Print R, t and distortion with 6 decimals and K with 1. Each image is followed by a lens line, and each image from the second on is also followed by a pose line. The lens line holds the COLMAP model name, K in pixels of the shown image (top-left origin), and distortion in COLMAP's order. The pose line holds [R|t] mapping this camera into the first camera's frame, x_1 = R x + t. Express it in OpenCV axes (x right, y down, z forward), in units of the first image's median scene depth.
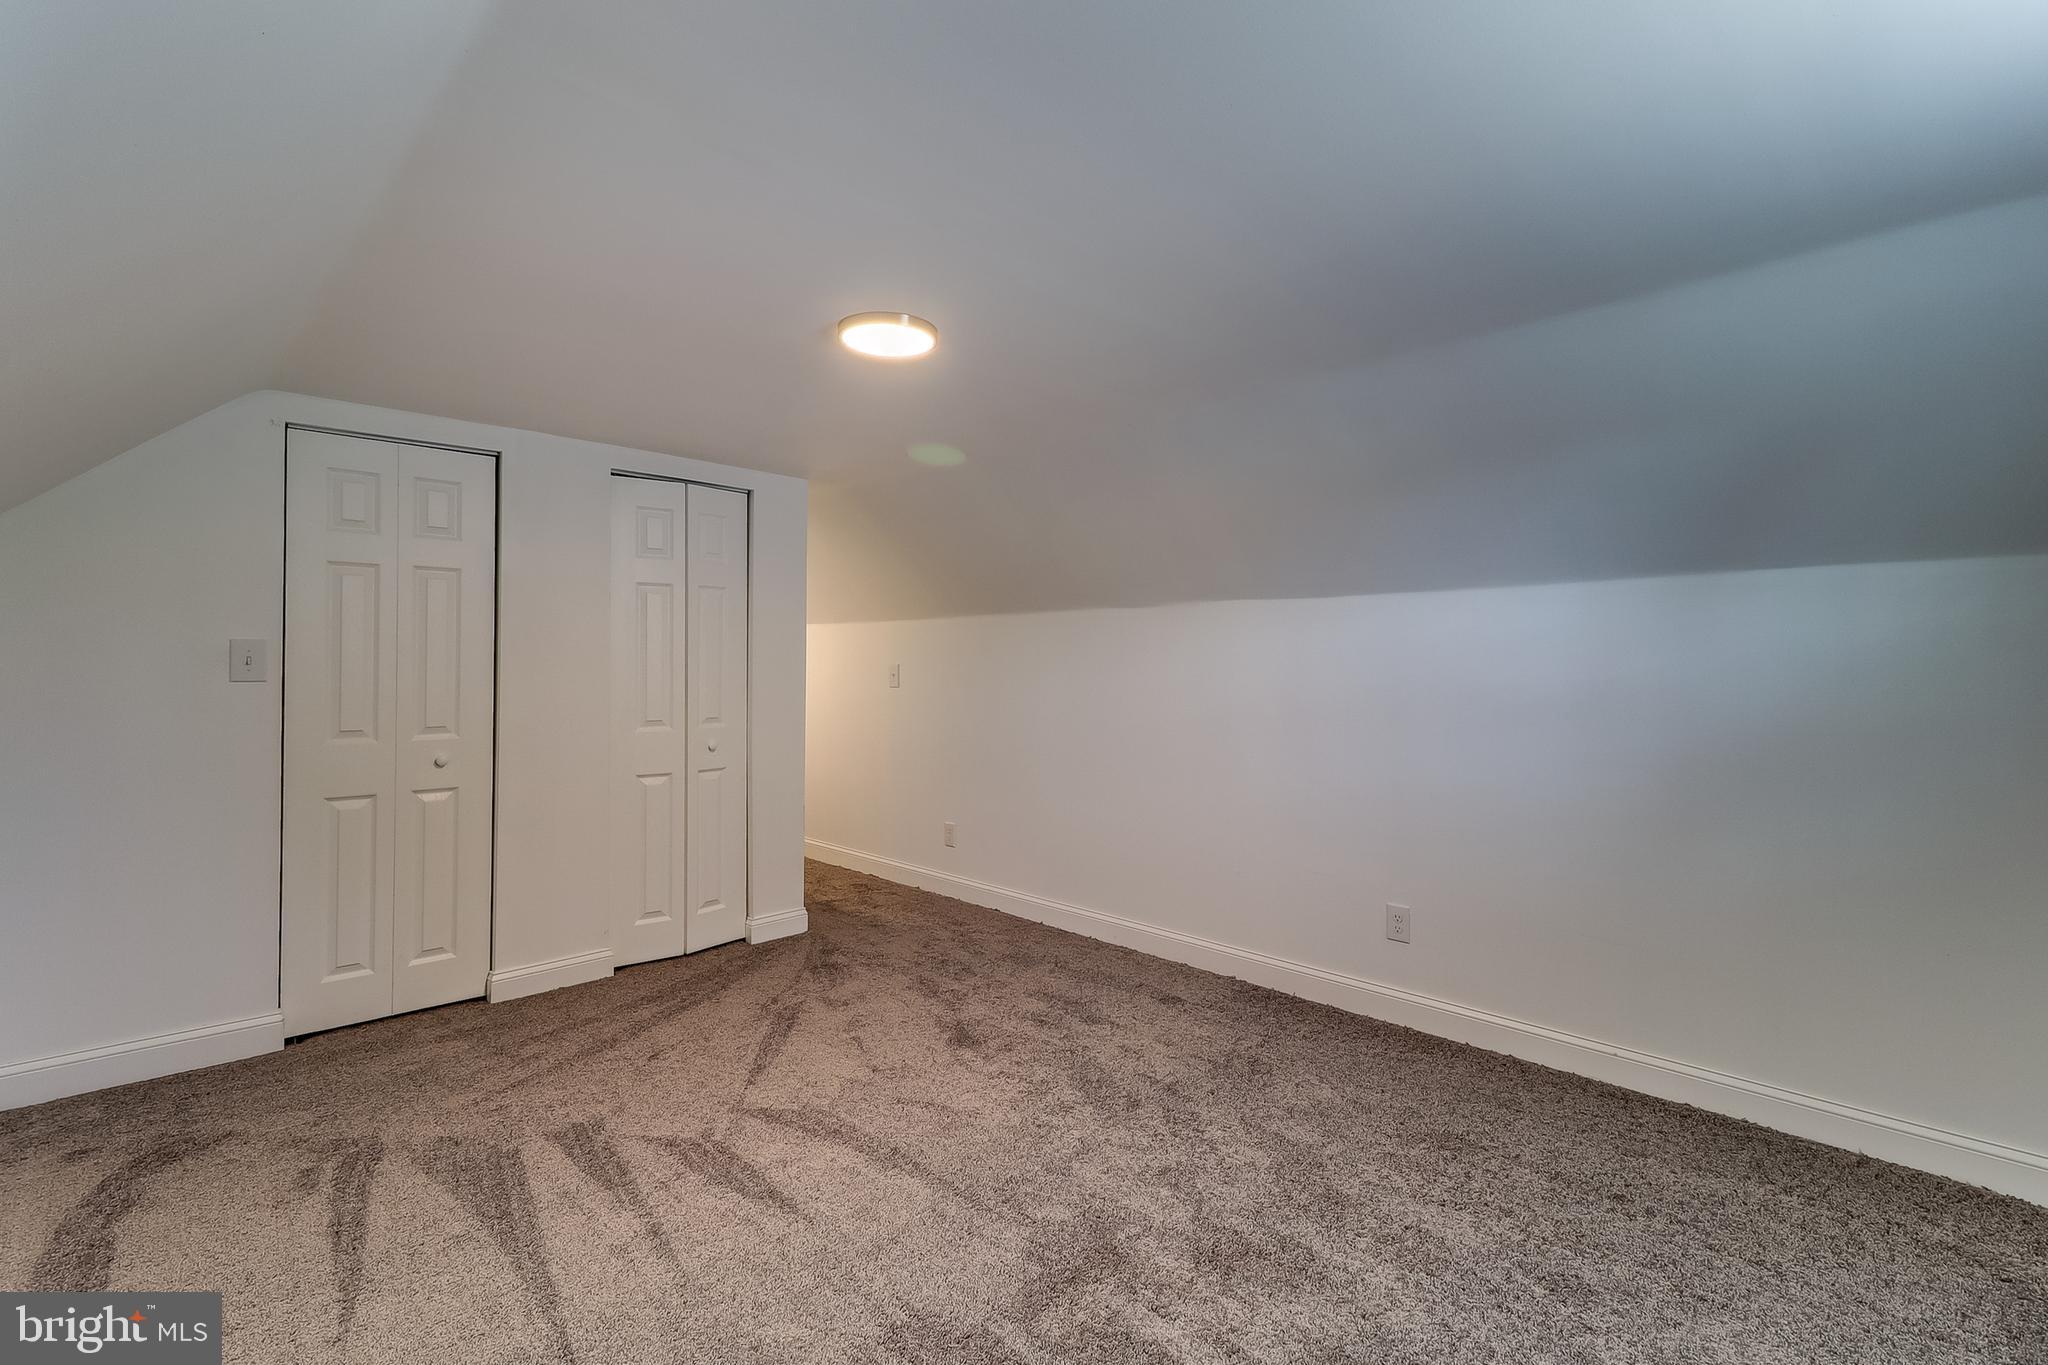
lens RADIAL K [[948.2, 0, 1014.1], [0, 948.2, 678.2], [0, 0, 1]] dist [0.018755, -0.008623]
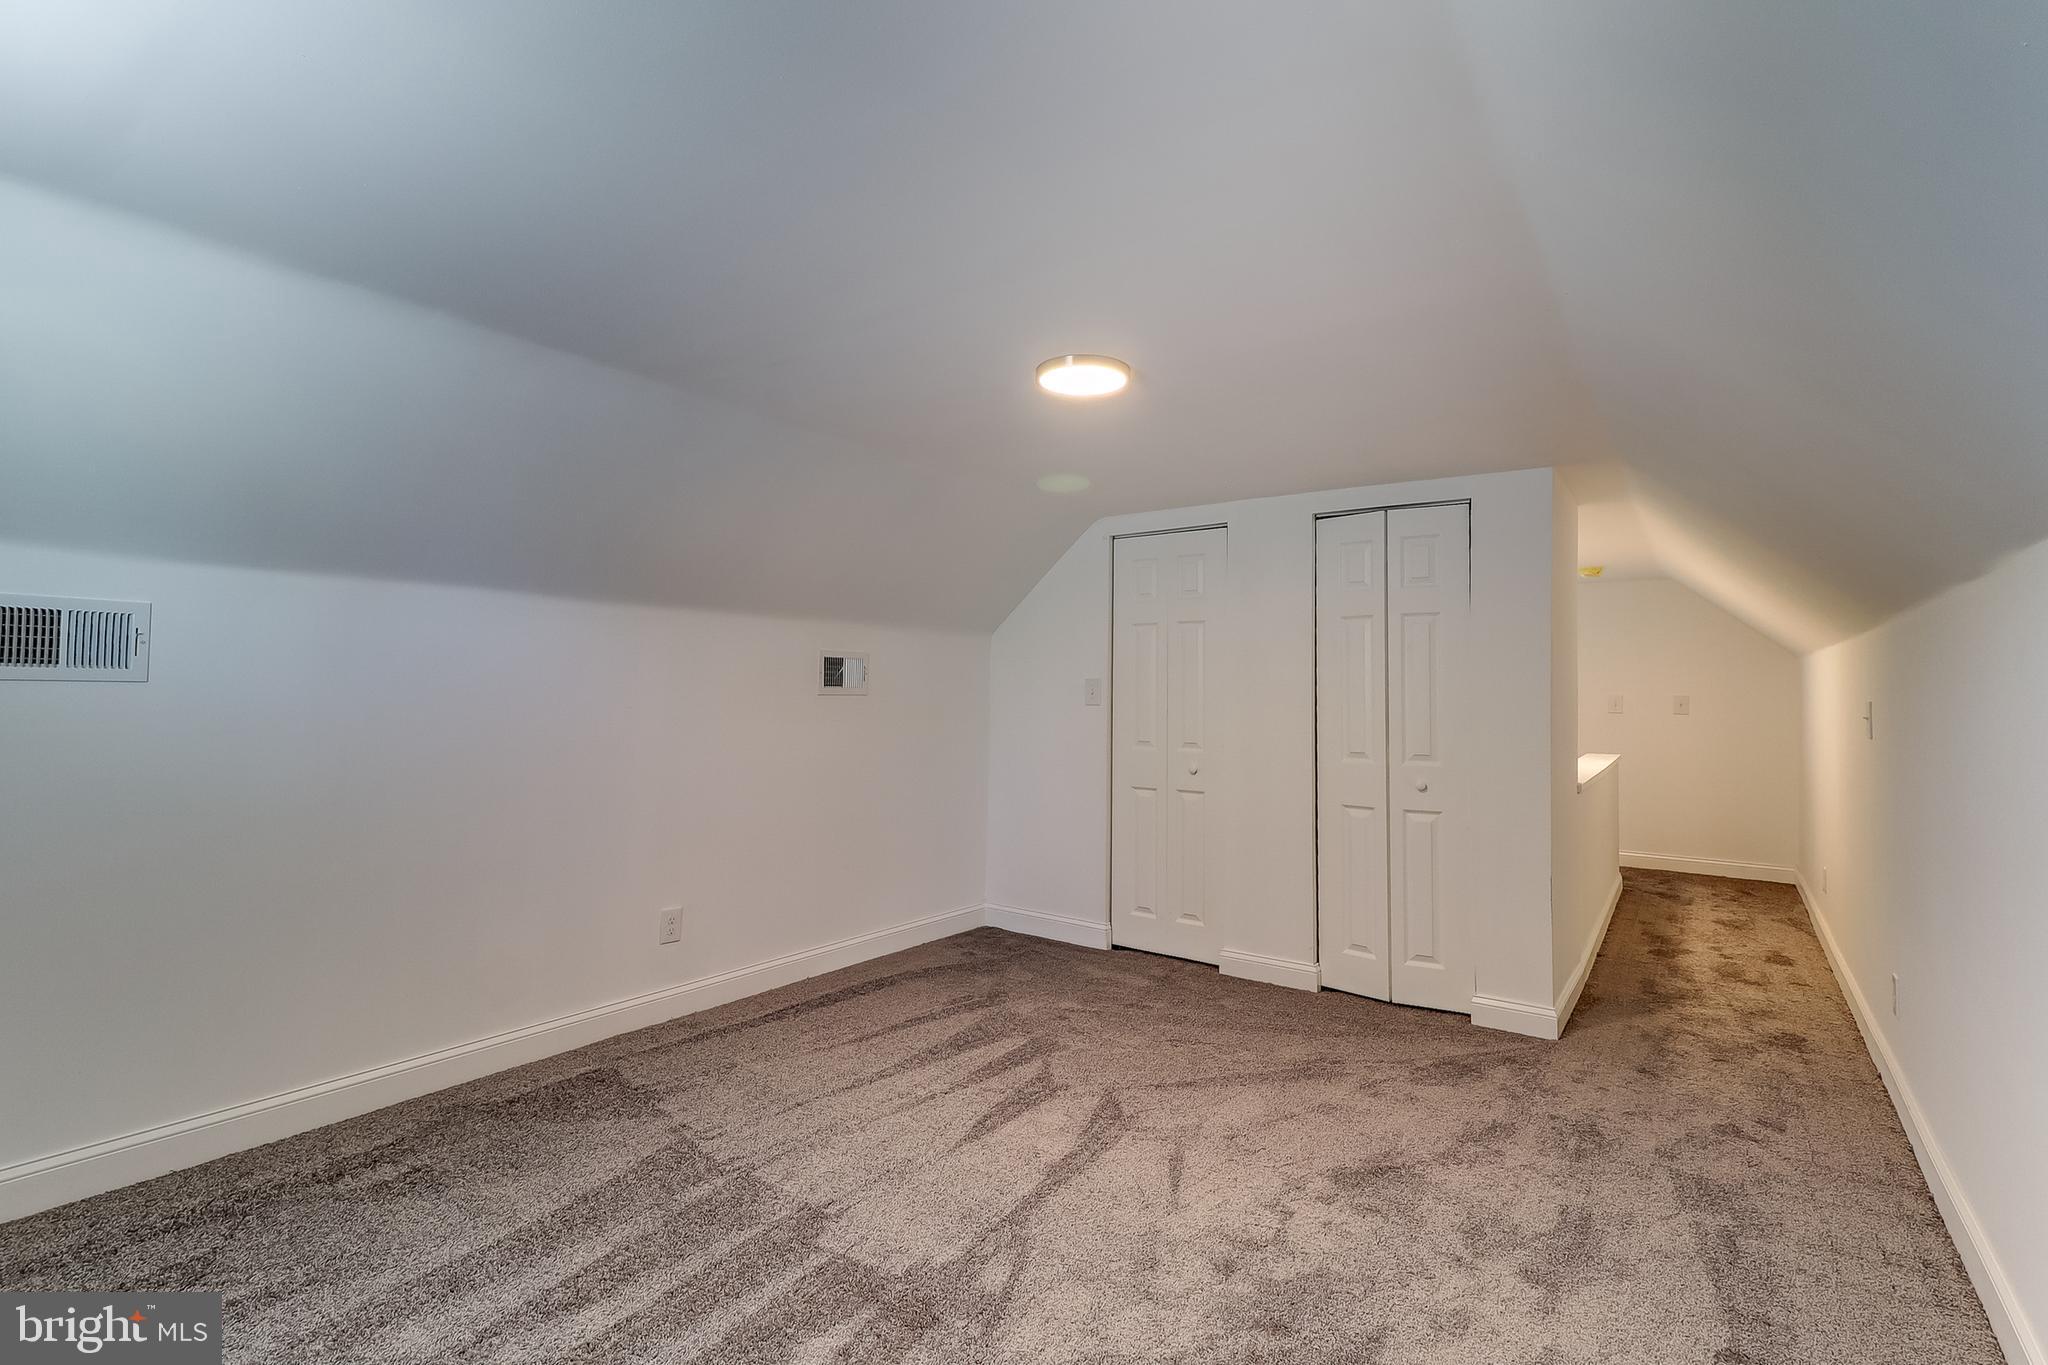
lens RADIAL K [[948.2, 0, 1022.4], [0, 948.2, 685.3], [0, 0, 1]] dist [0.018755, -0.008623]
pose [[0.165004, -0.010247, -0.986240, 0.617101], [-0.027651, 0.999505, -0.015011, -0.002196], [0.985905, 0.029748, 0.164639, 0.542053]]
